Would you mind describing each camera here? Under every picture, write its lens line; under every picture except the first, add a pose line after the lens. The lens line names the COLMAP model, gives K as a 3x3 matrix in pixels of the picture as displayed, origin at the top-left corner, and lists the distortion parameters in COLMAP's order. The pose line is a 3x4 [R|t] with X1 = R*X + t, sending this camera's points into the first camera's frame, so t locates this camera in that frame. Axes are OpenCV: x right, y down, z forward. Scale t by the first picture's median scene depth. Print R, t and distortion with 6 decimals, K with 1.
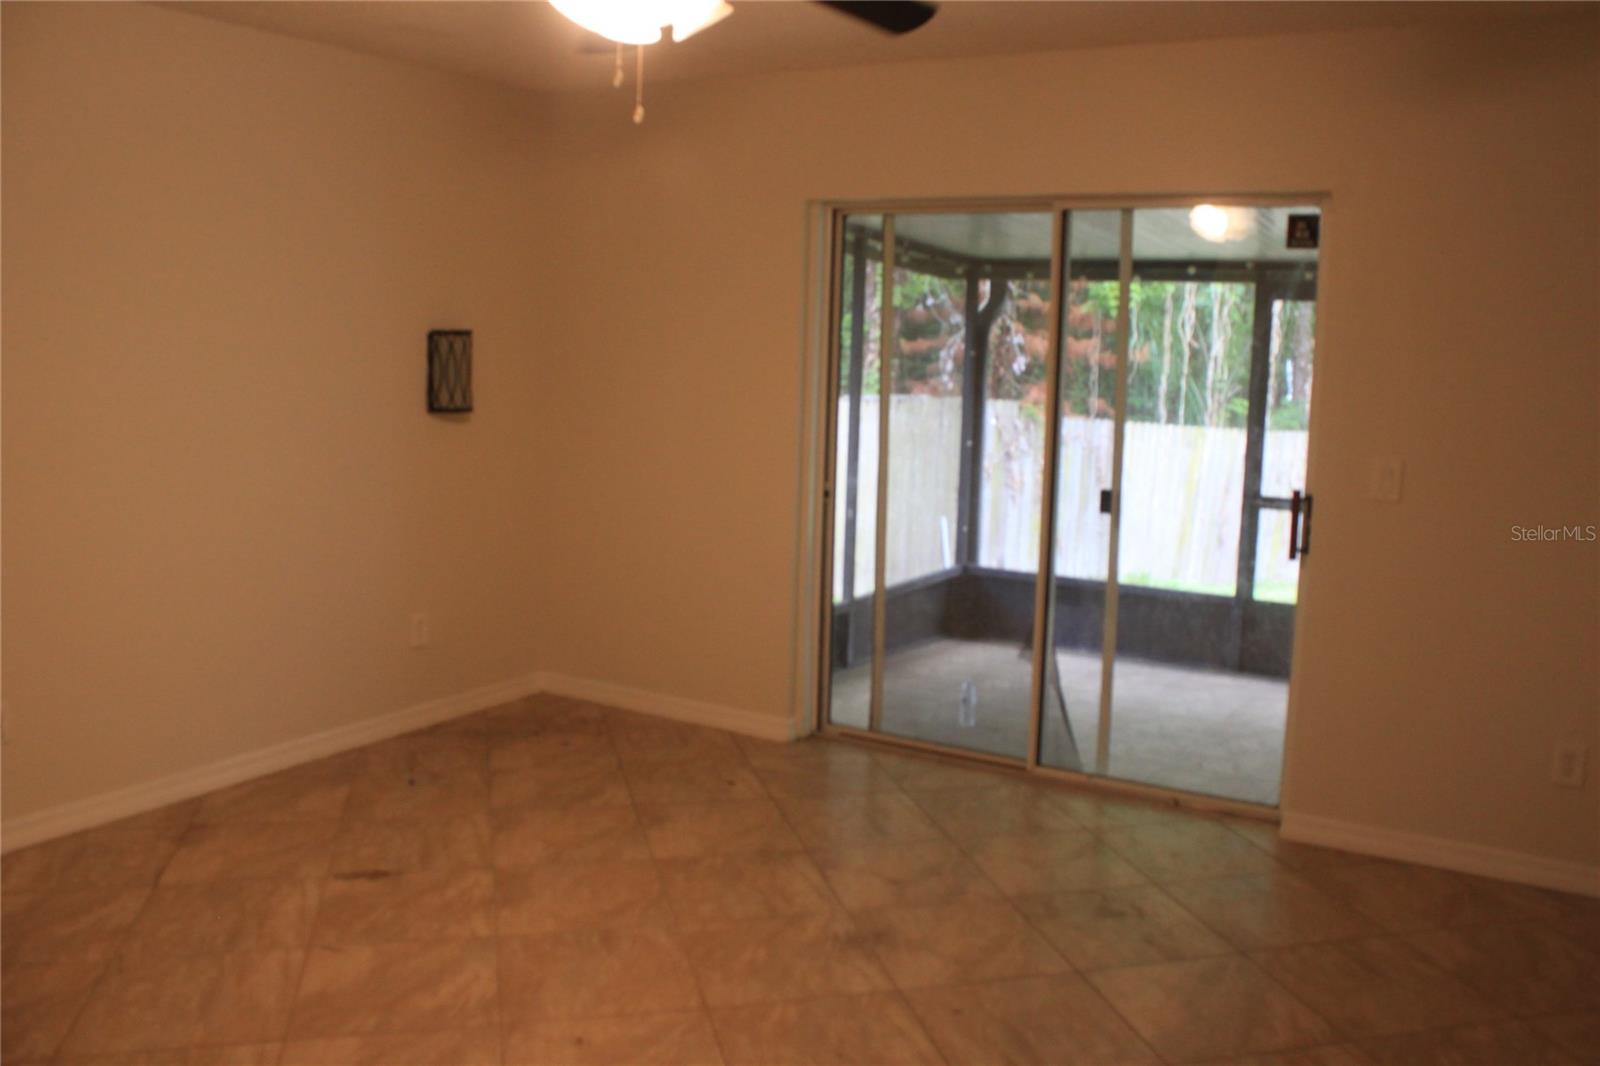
lens RADIAL K [[1345.6, 0, 800.0], [0, 1345.6, 533.0], [0, 0, 1]] dist [-0.169792, 0.151786]
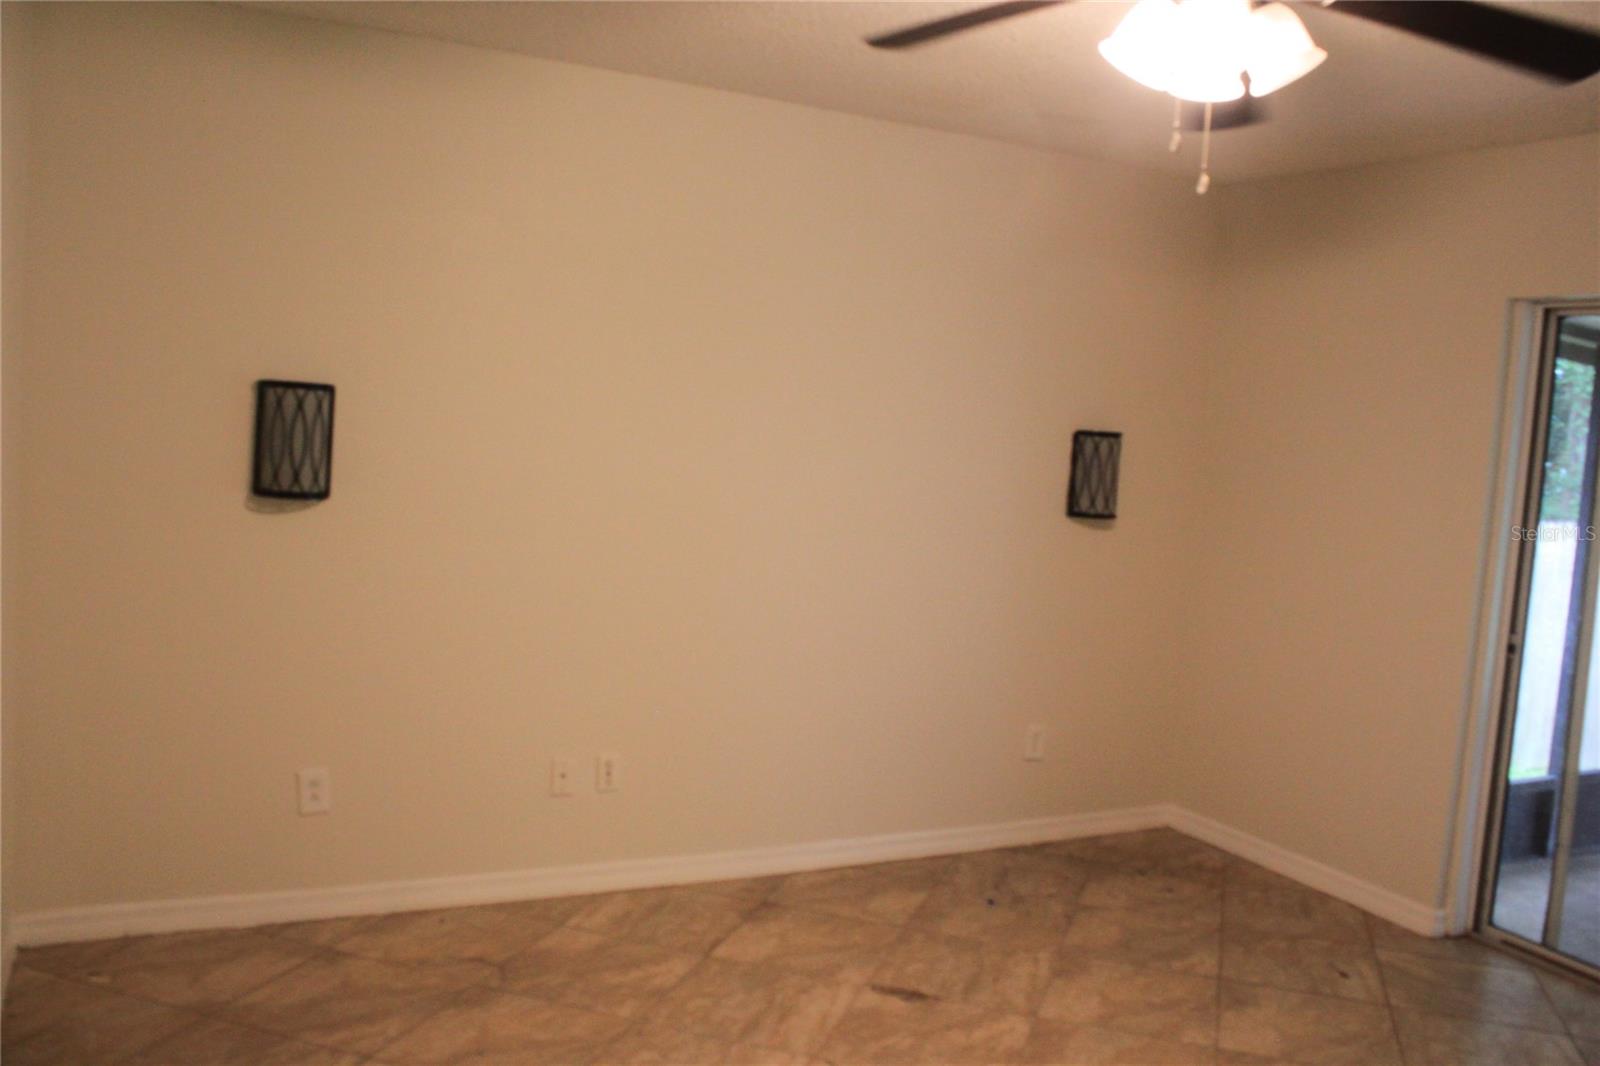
lens RADIAL K [[1345.6, 0, 800.0], [0, 1345.6, 533.0], [0, 0, 1]] dist [-0.169792, 0.151786]
pose [[0.850710, 0.076282, -0.520071, 0.059496], [-0.116542, 0.992161, -0.045107, -0.013661], [0.512554, 0.098983, 0.852931, 0.088953]]
